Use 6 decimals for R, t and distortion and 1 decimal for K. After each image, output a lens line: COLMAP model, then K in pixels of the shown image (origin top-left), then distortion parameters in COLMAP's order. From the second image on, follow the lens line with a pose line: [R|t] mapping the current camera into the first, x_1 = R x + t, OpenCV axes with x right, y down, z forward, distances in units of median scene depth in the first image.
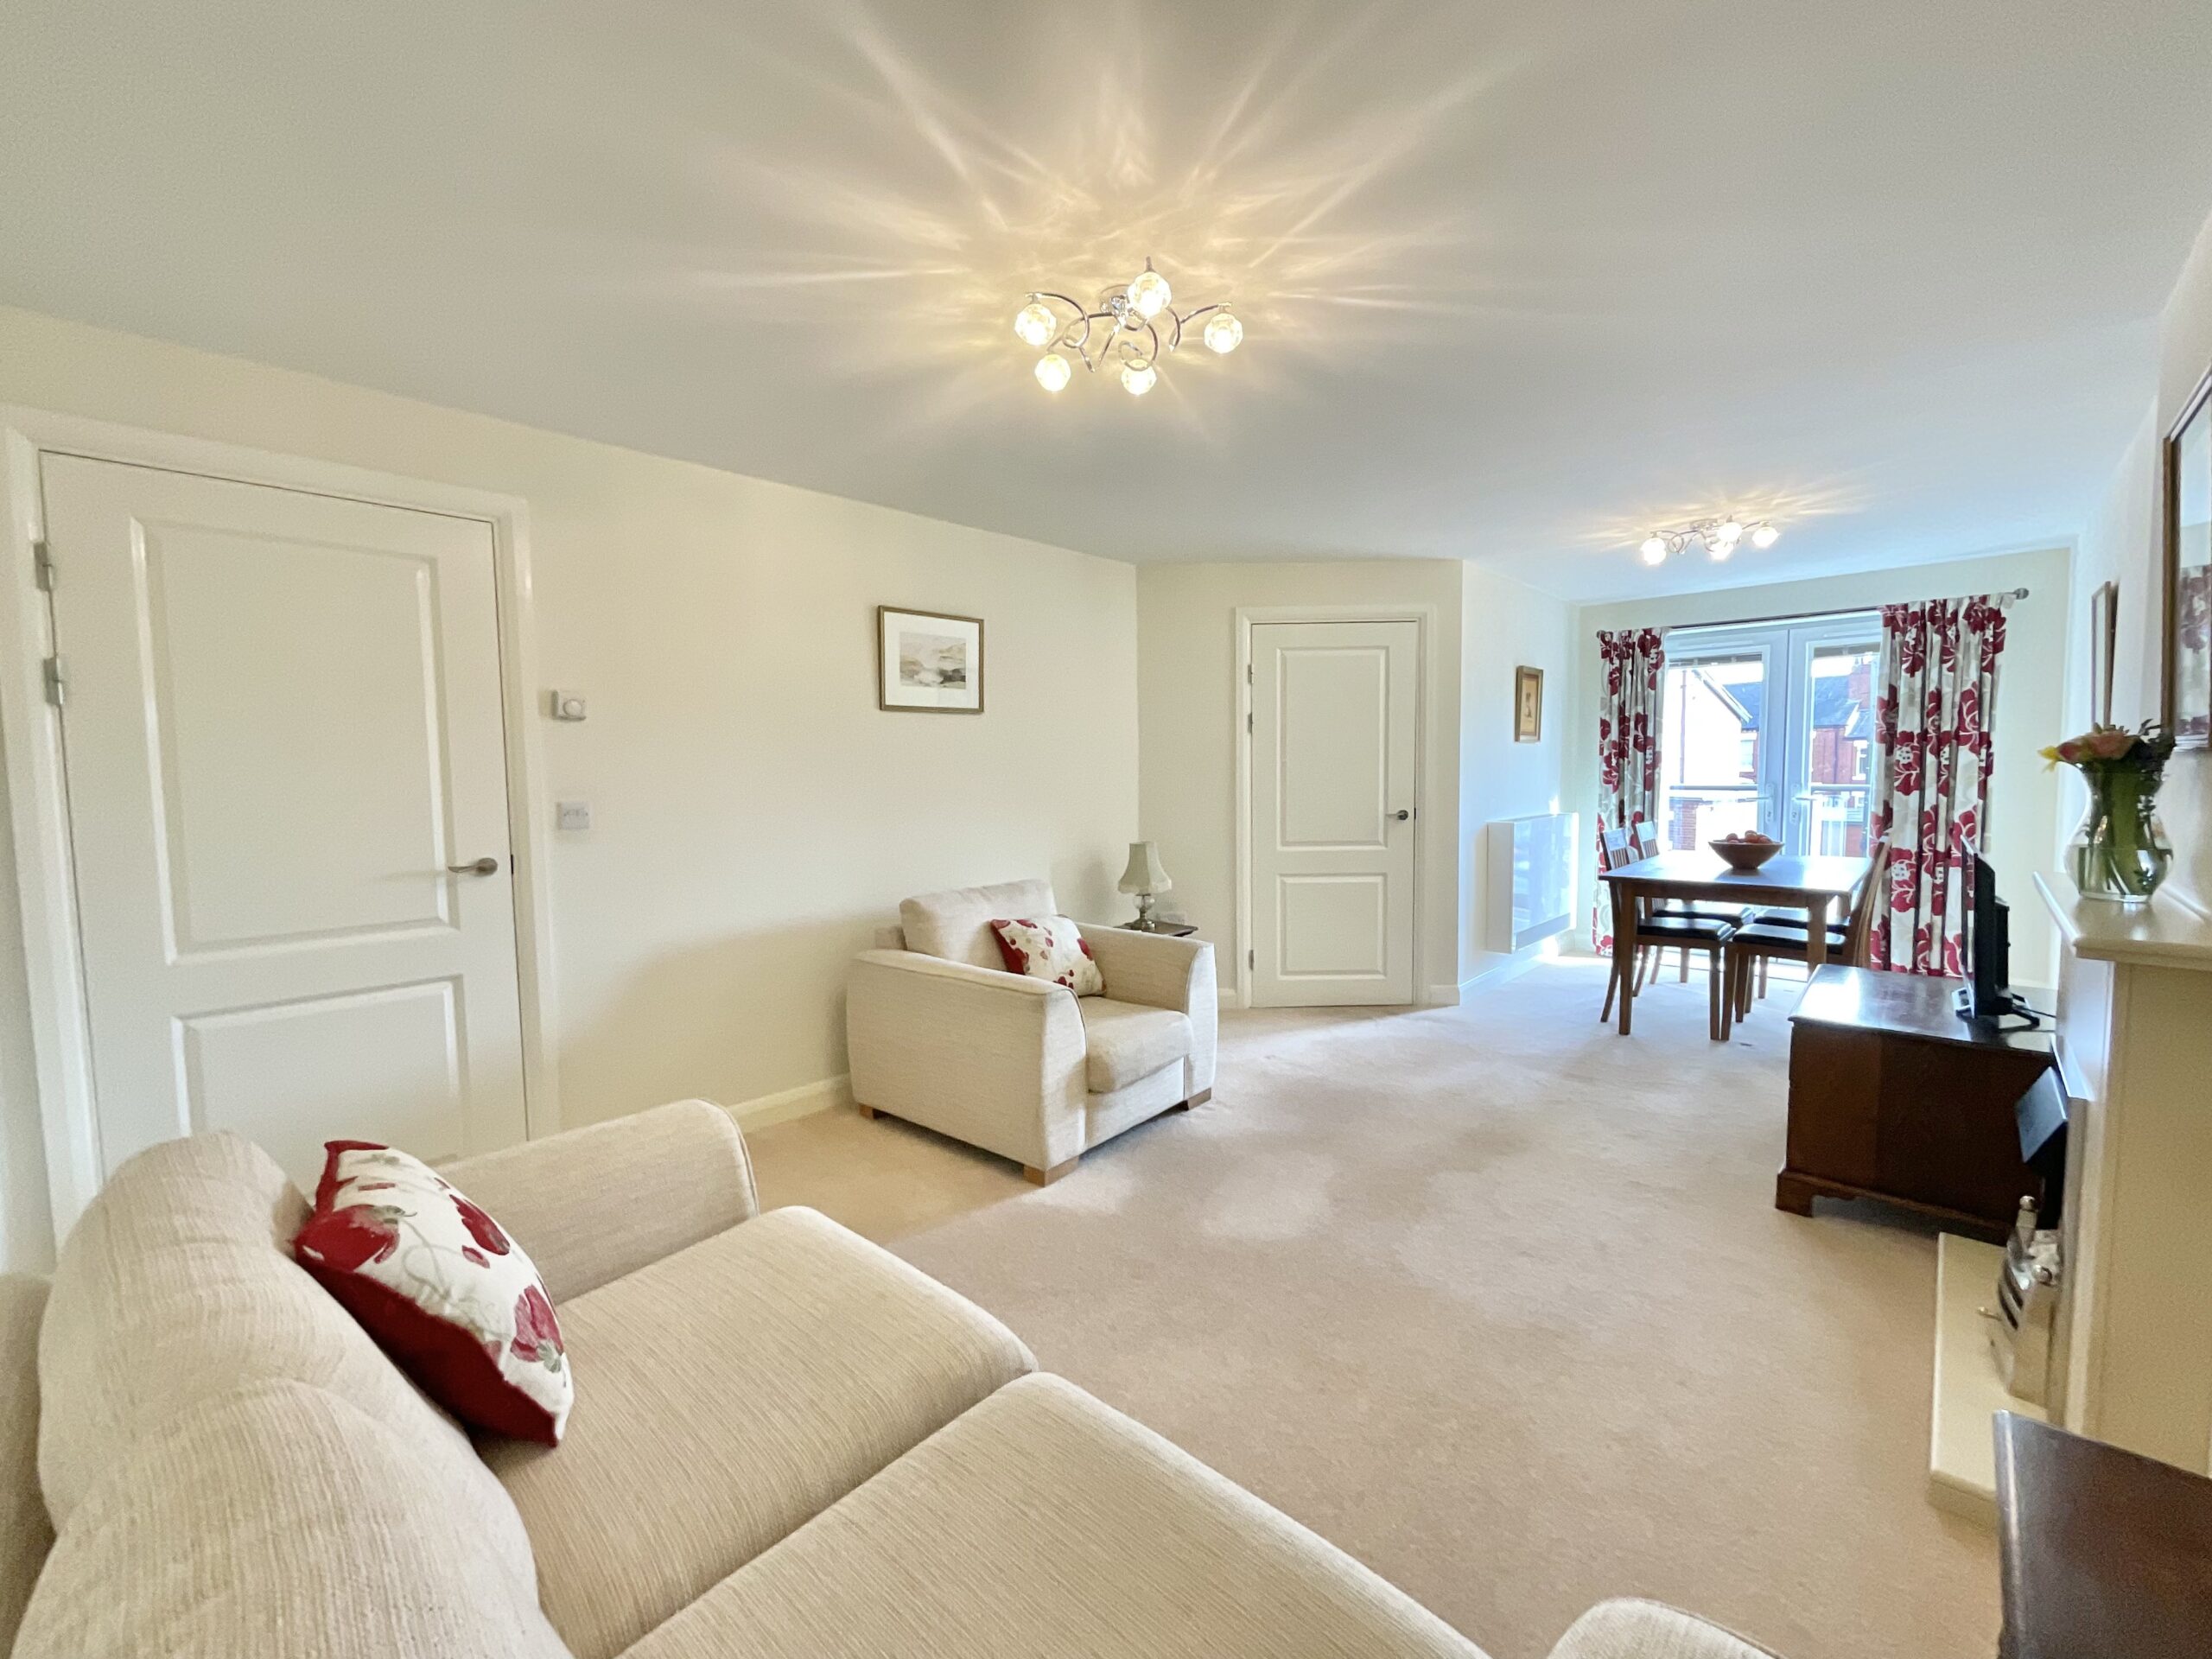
lens RADIAL K [[903.0, 0, 1102.8], [0, 903.0, 828.2], [0, 0, 1]] dist [0.001168, 0.000753]
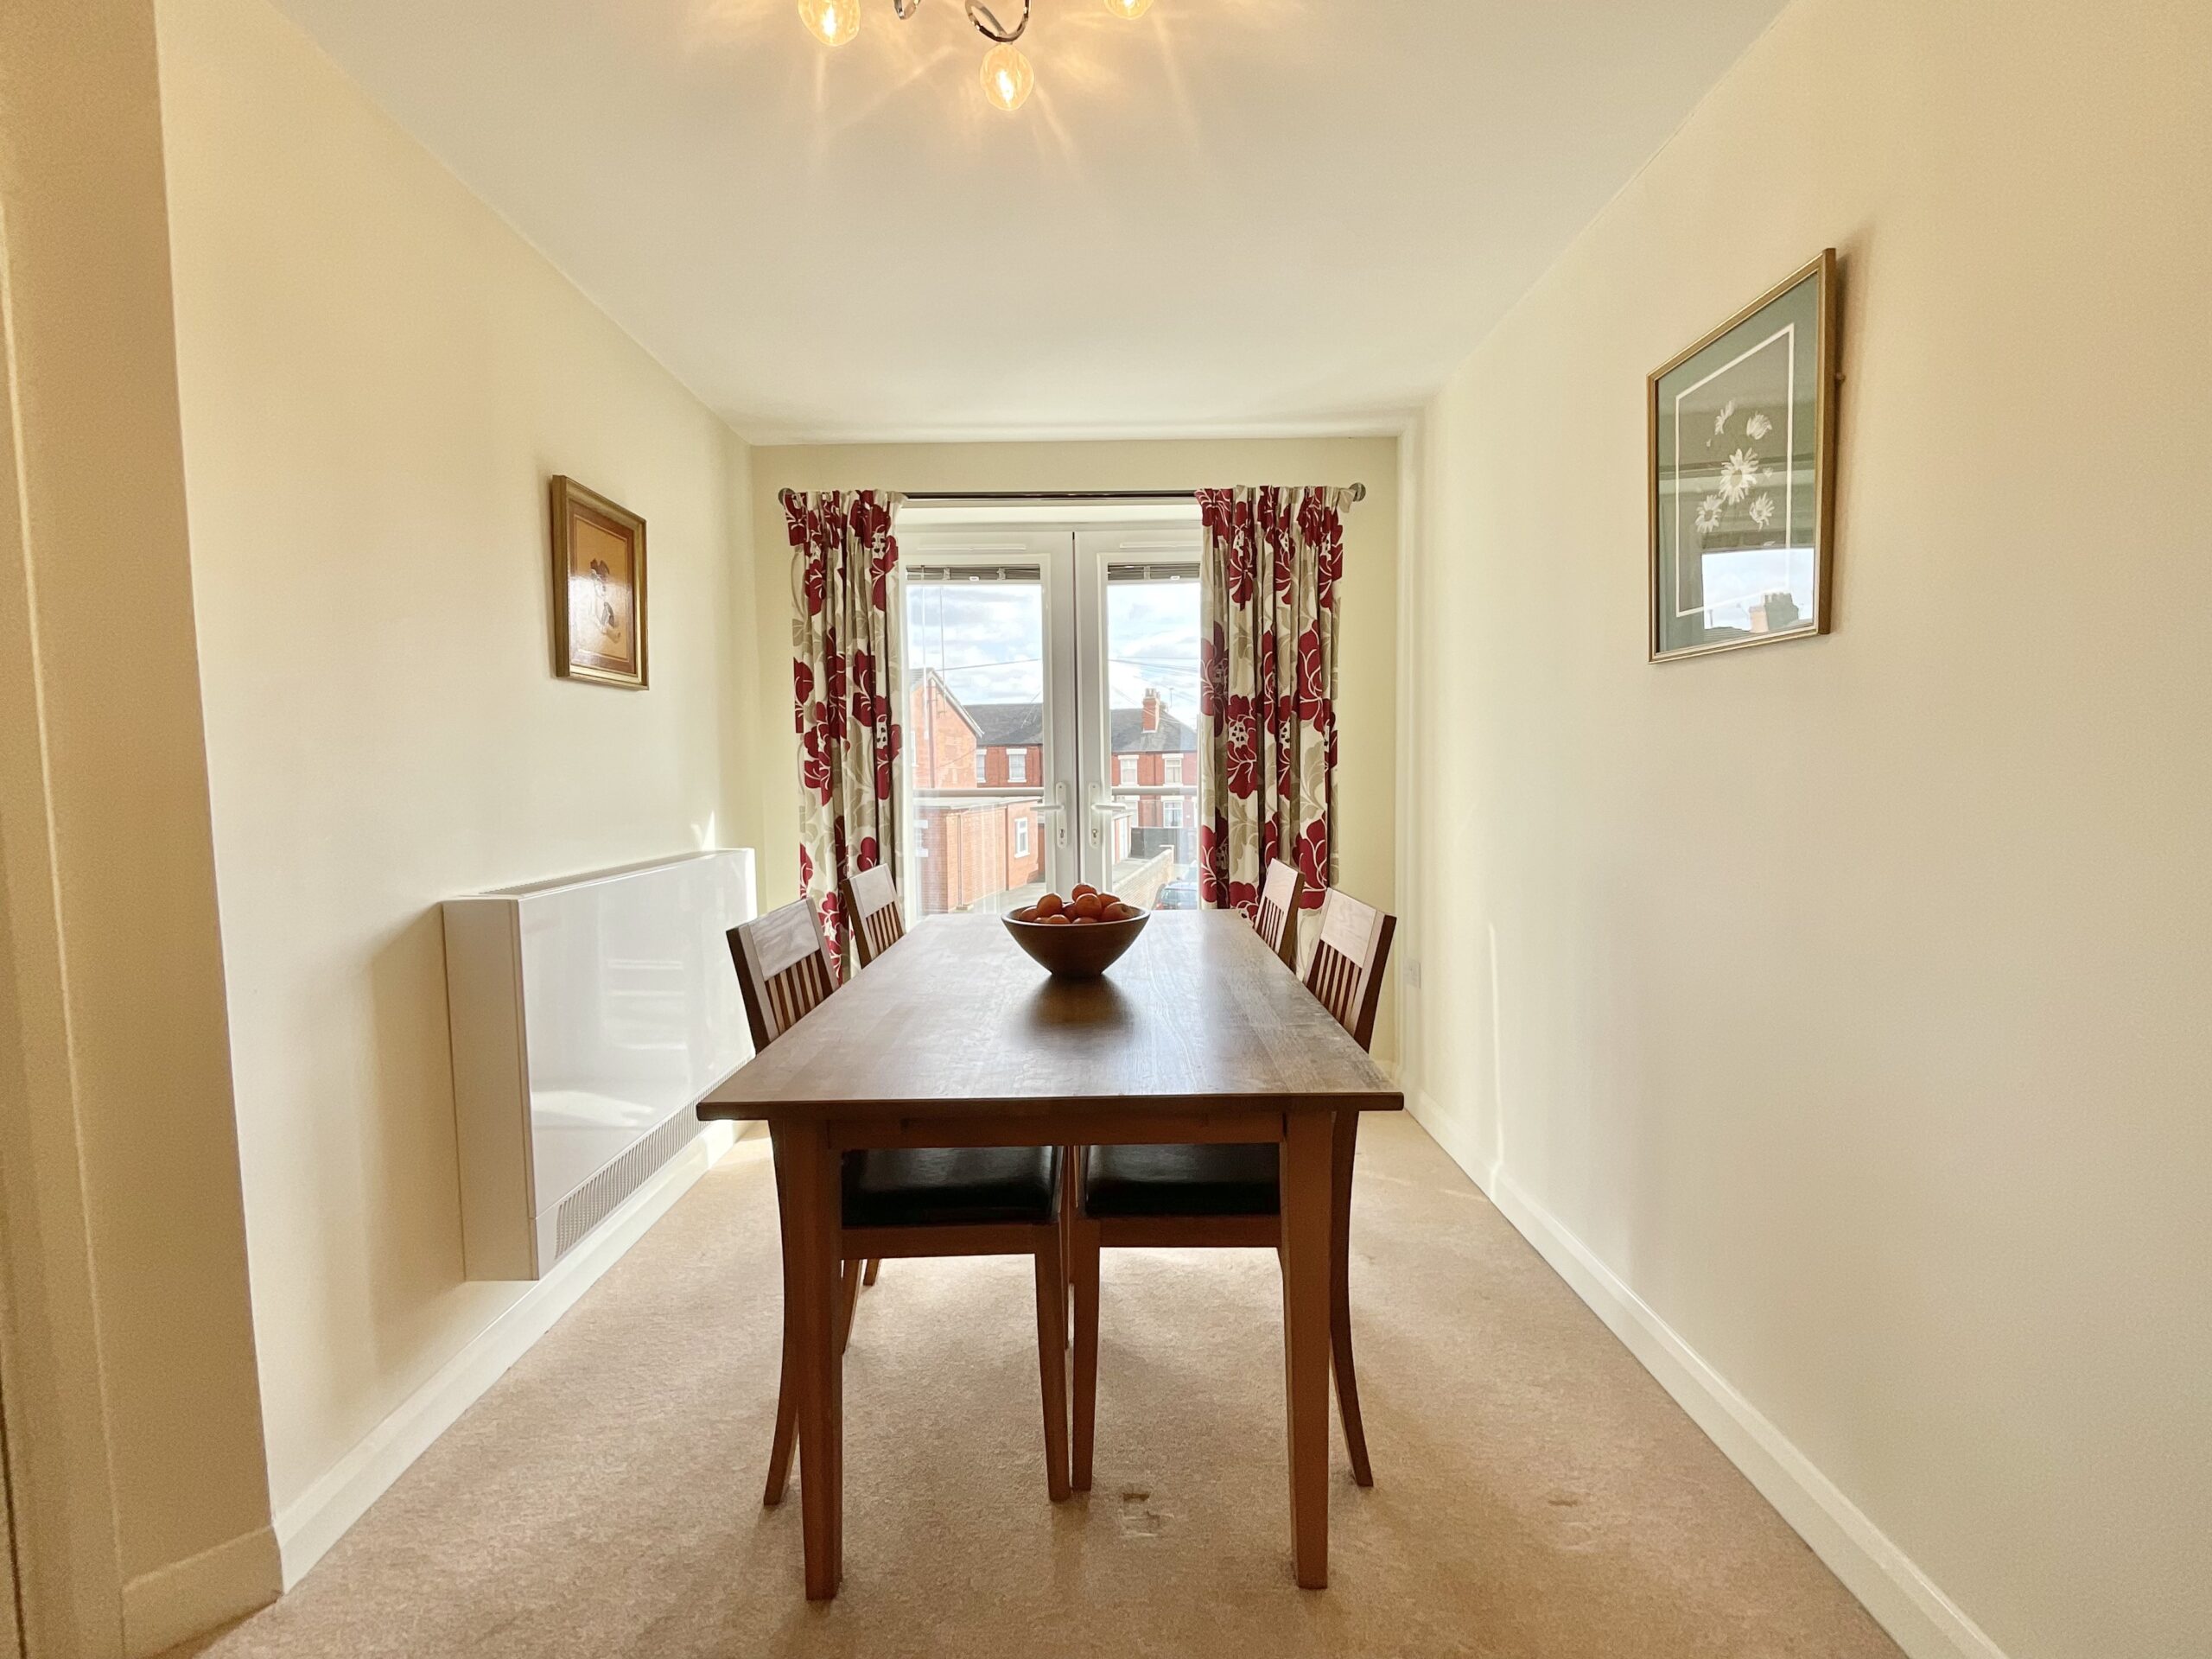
lens RADIAL K [[903.0, 0, 1101.2], [0, 903.0, 829.8], [0, 0, 1]] dist [0.001168, 0.000753]
pose [[0.728929, -0.041193, 0.683348, 0.390106], [0.051431, 0.998662, 0.005339, -0.023013], [-0.682654, 0.031253, 0.730073, 0.614240]]
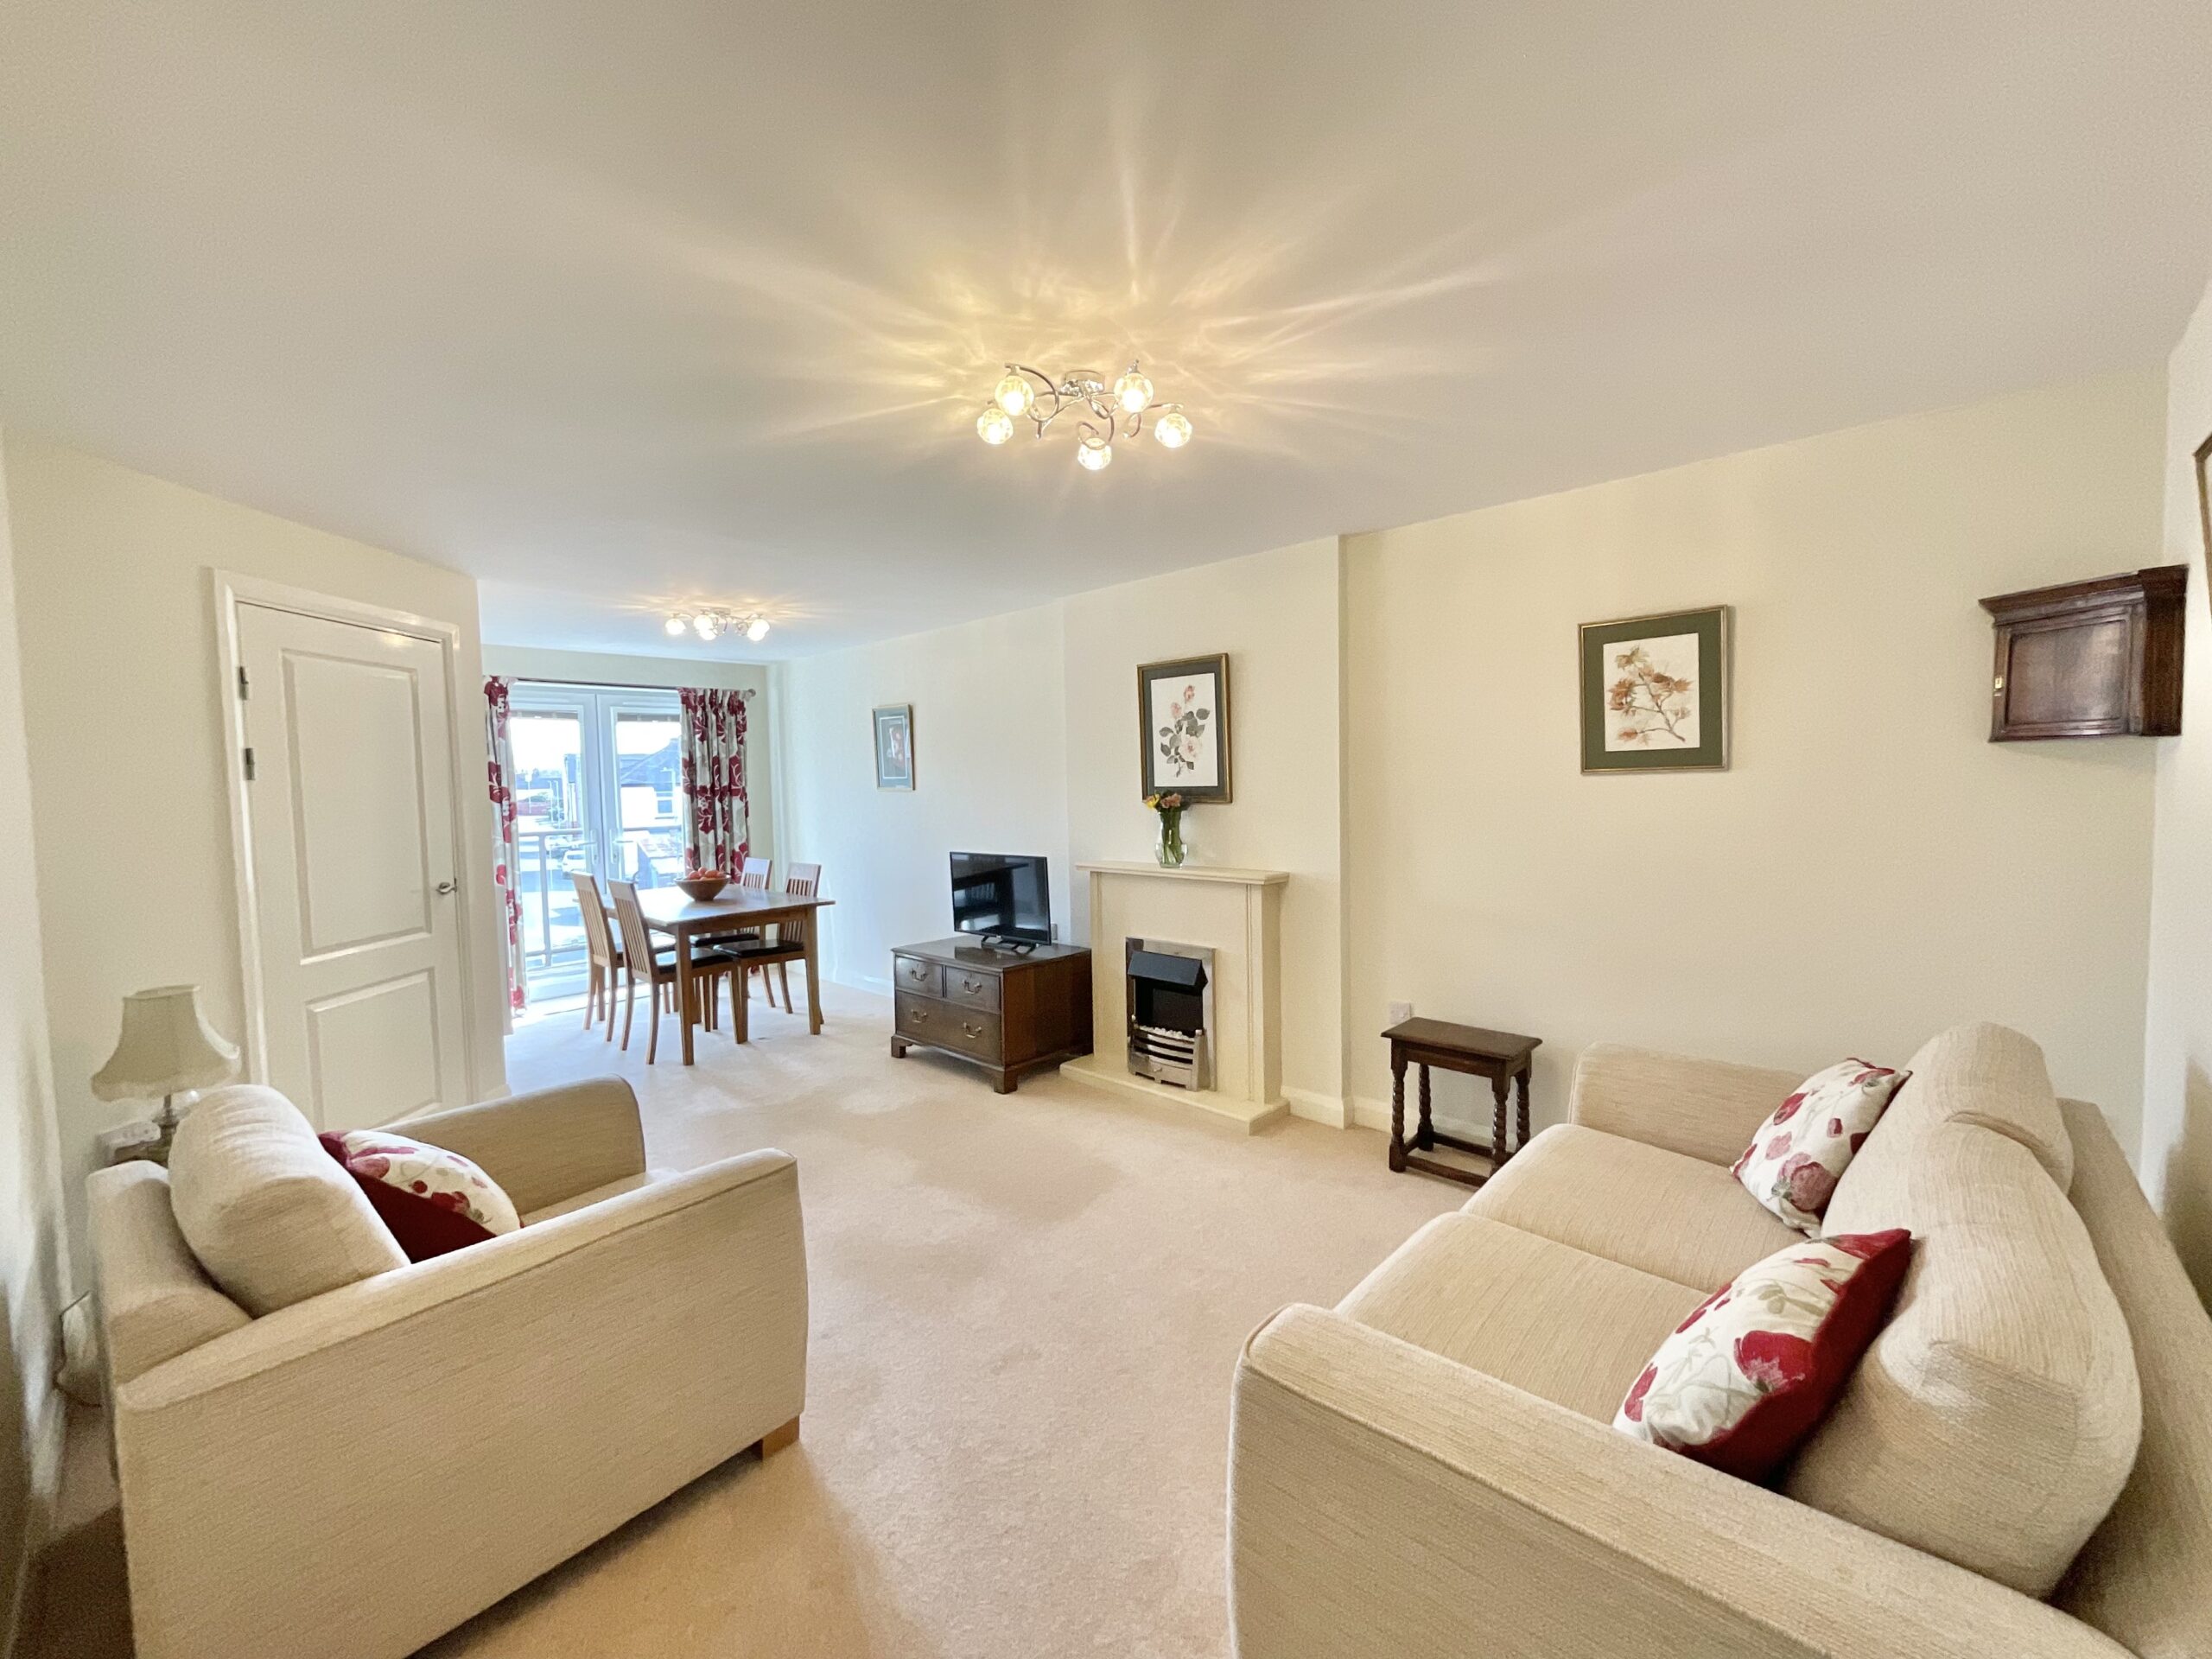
lens RADIAL K [[903.0, 0, 1107.1], [0, 903.0, 832.6], [0, 0, 1]] dist [0.001168, 0.000753]
pose [[0.006571, -0.044839, 0.998973, -0.424372], [0.089513, 0.995010, 0.044072, -0.044321], [-0.995964, 0.089131, 0.010551, 0.407868]]
